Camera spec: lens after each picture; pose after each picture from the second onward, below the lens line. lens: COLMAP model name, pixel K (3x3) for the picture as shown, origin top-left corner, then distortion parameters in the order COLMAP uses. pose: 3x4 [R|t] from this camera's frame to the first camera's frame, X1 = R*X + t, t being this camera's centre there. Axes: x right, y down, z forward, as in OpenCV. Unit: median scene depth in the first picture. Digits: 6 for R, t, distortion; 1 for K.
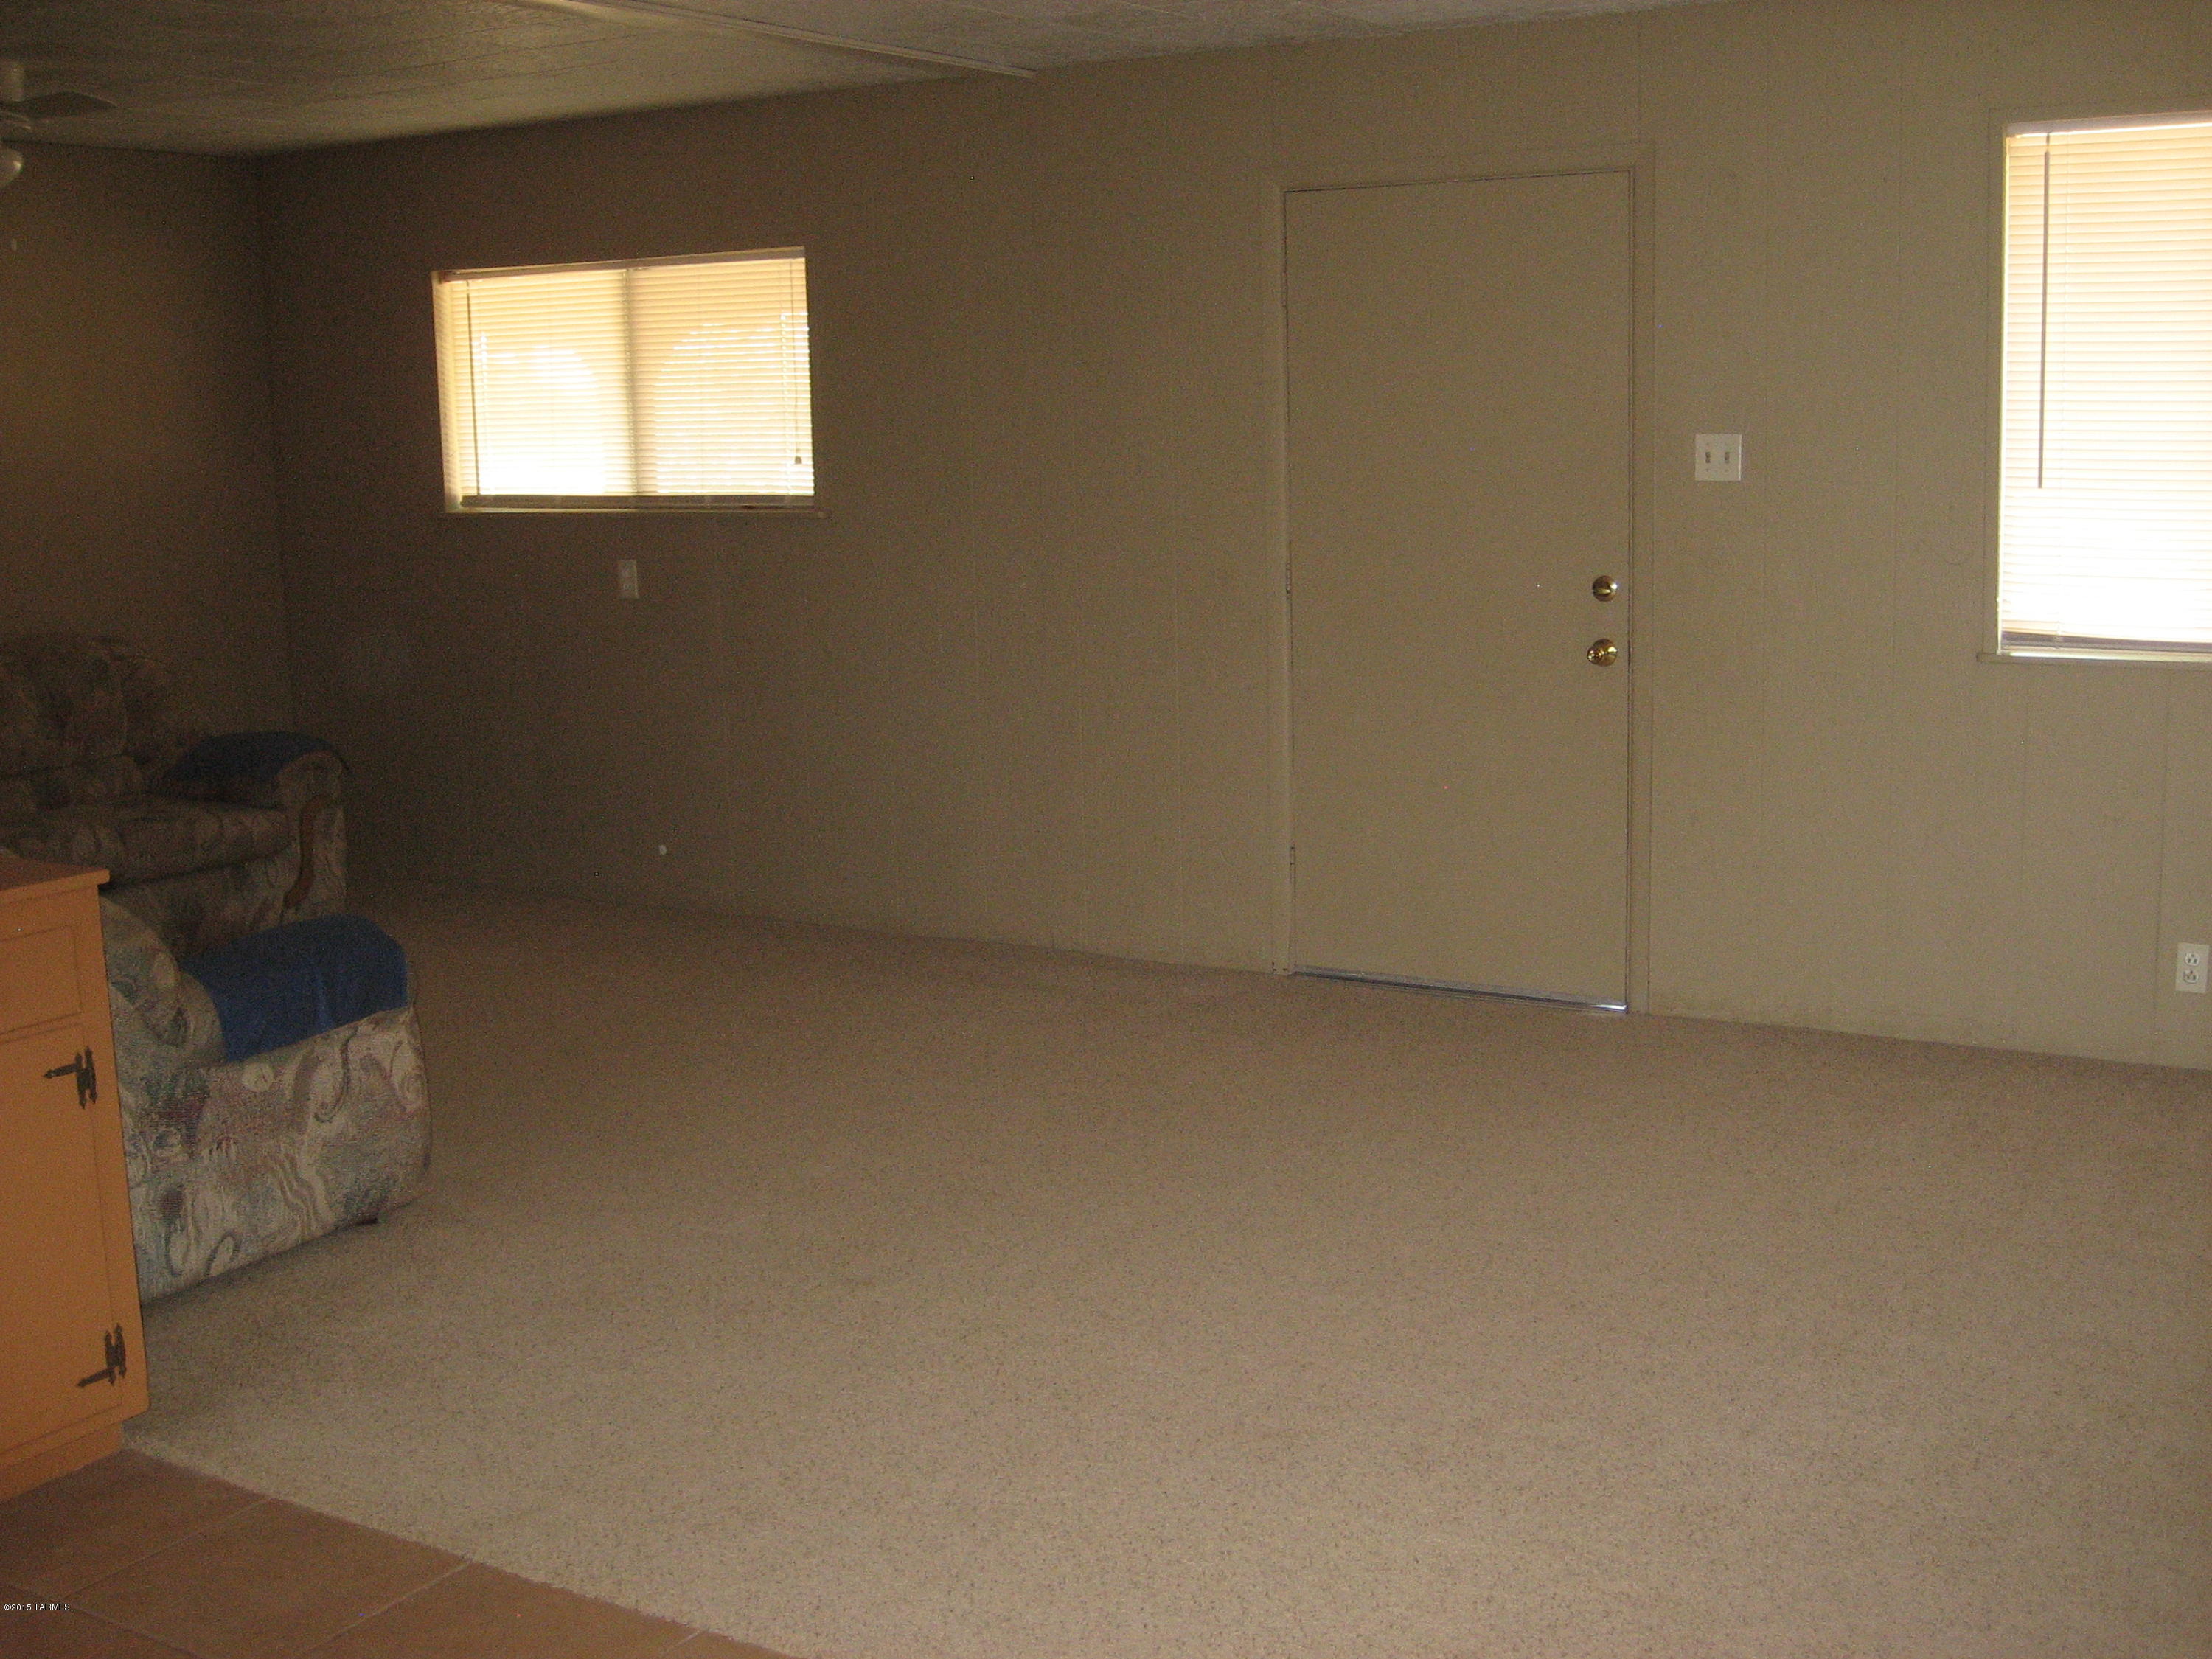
lens RADIAL K [[2542.6, 0, 1106.0], [0, 2542.6, 829.5], [0, 0, 1]] dist [-0.099097, 0.030596]
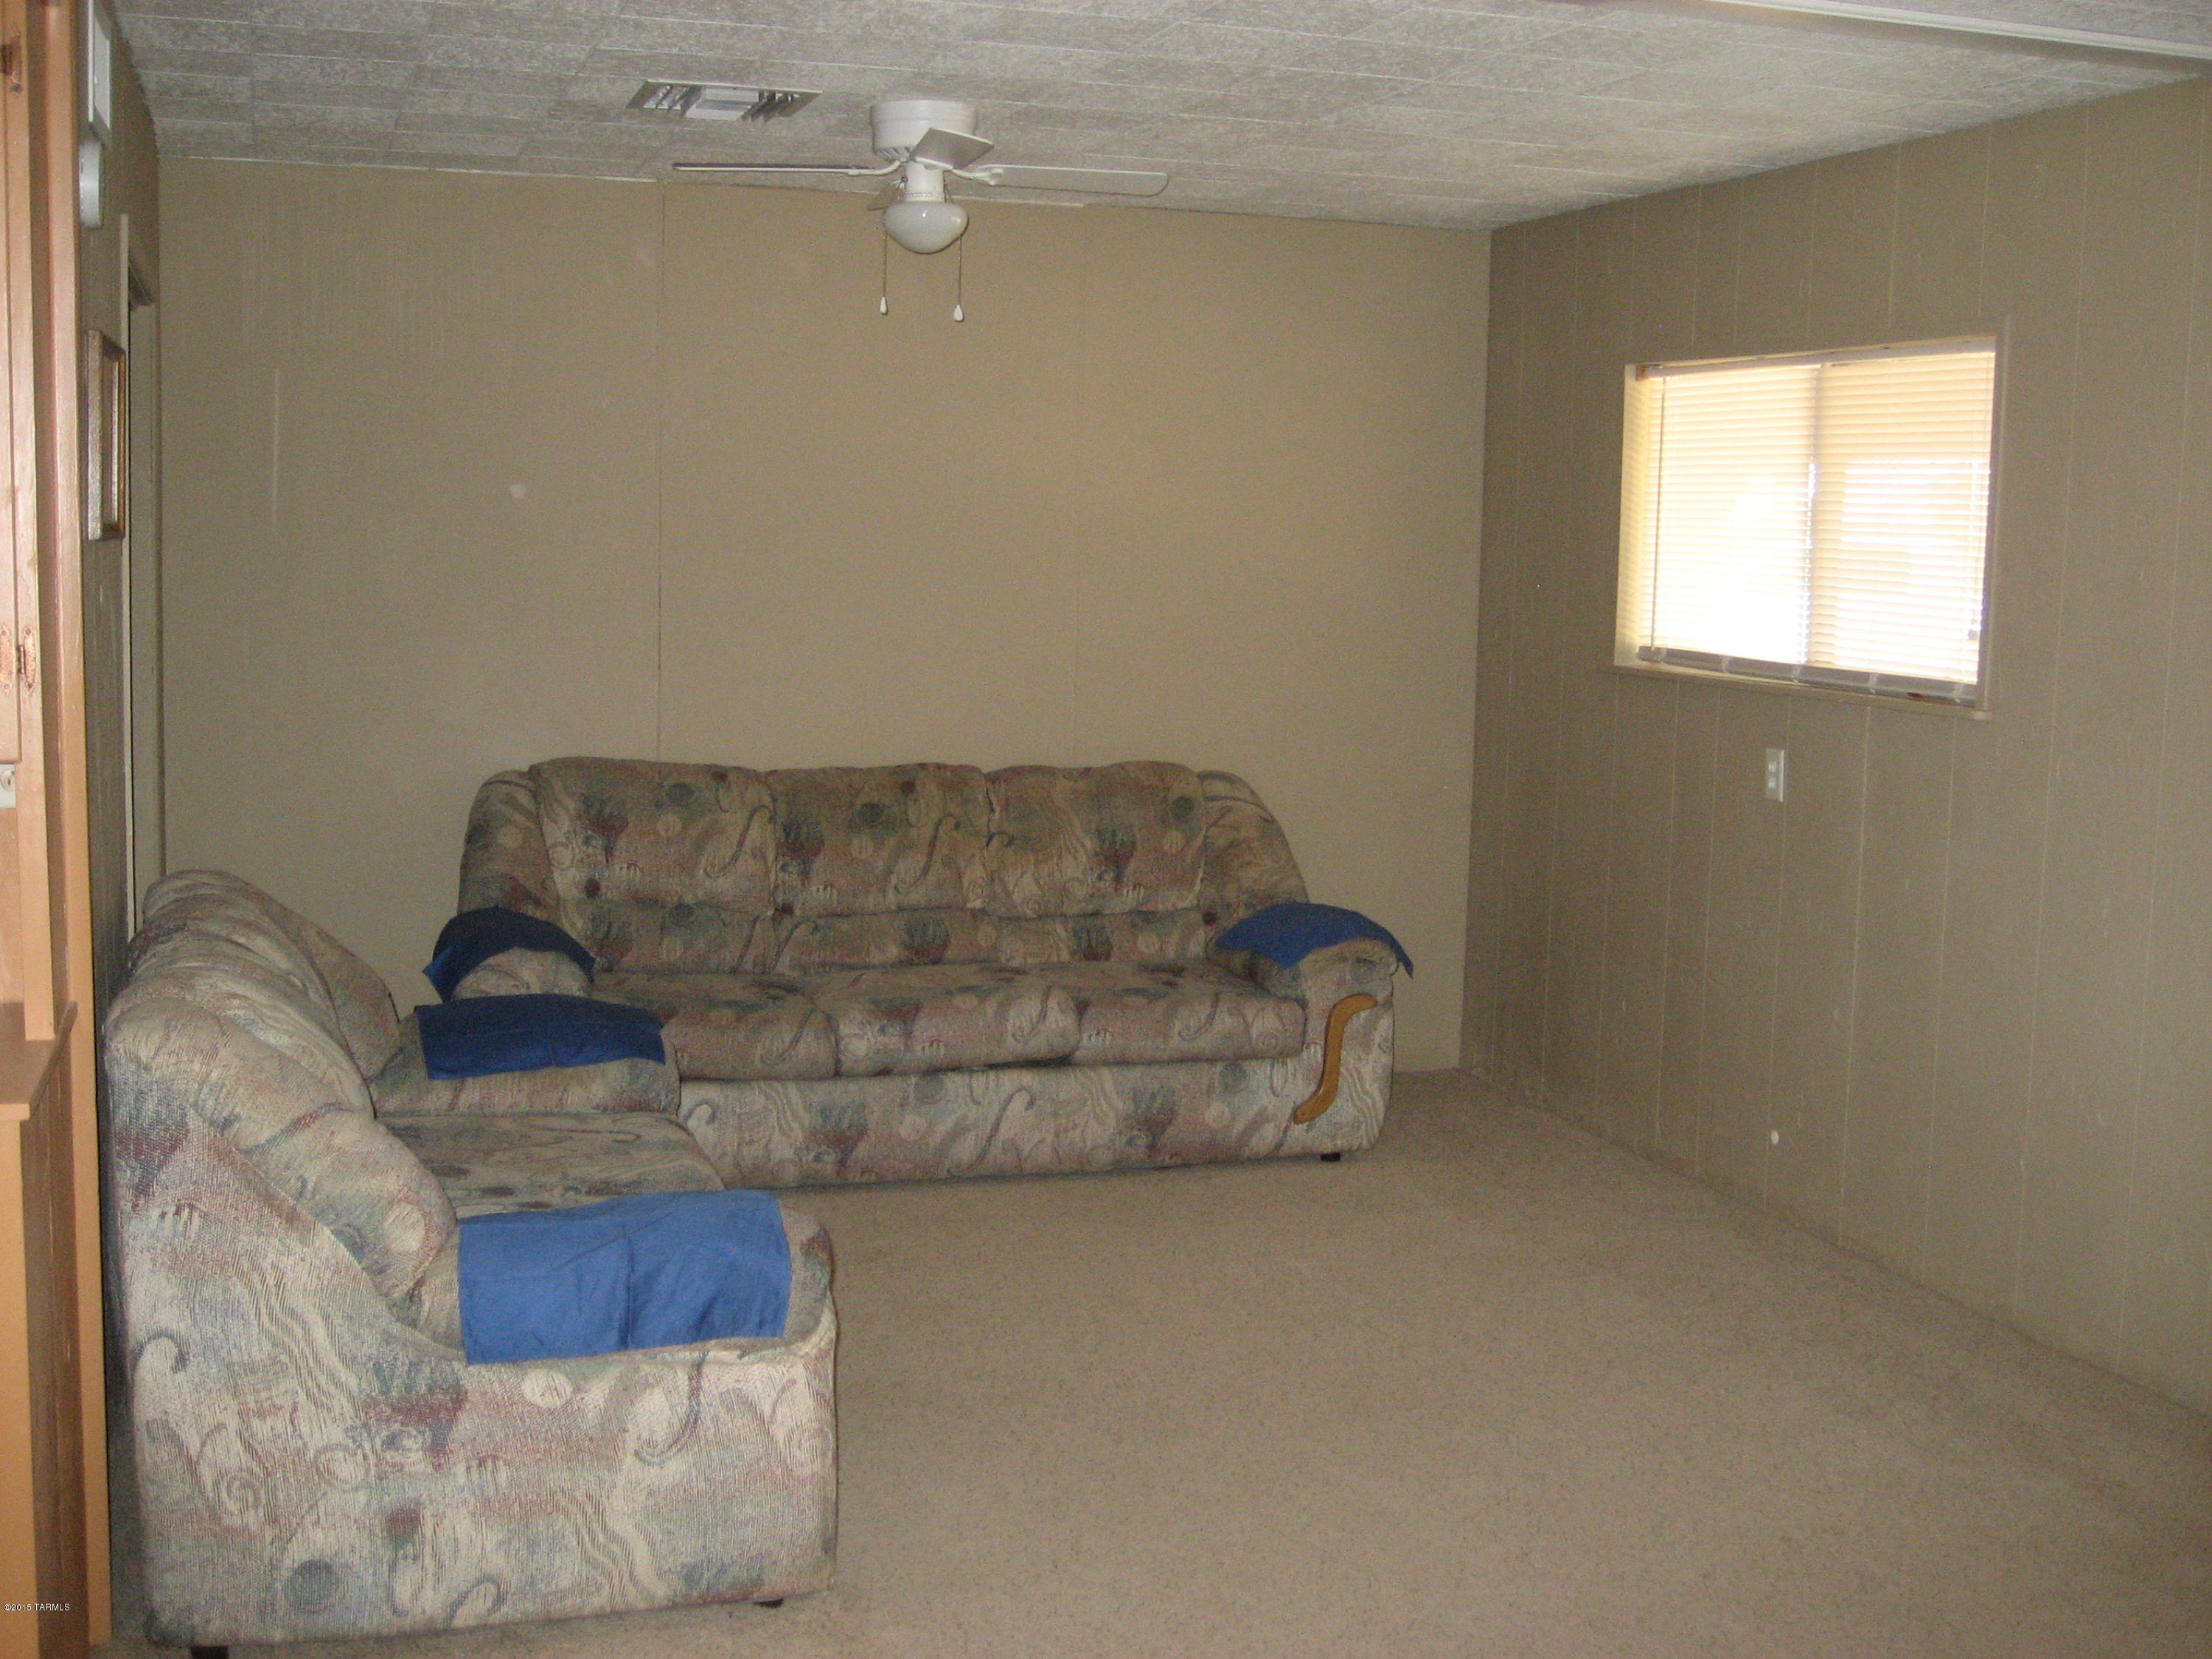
lens RADIAL K [[2542.6, 0, 1106.0], [0, 2542.6, 829.5], [0, 0, 1]] dist [-0.099097, 0.030596]
pose [[0.747239, 0.120794, -0.653486, 0.251069], [-0.153233, 0.988162, 0.007441, -0.094437], [0.646648, 0.094576, 0.756902, 0.499812]]
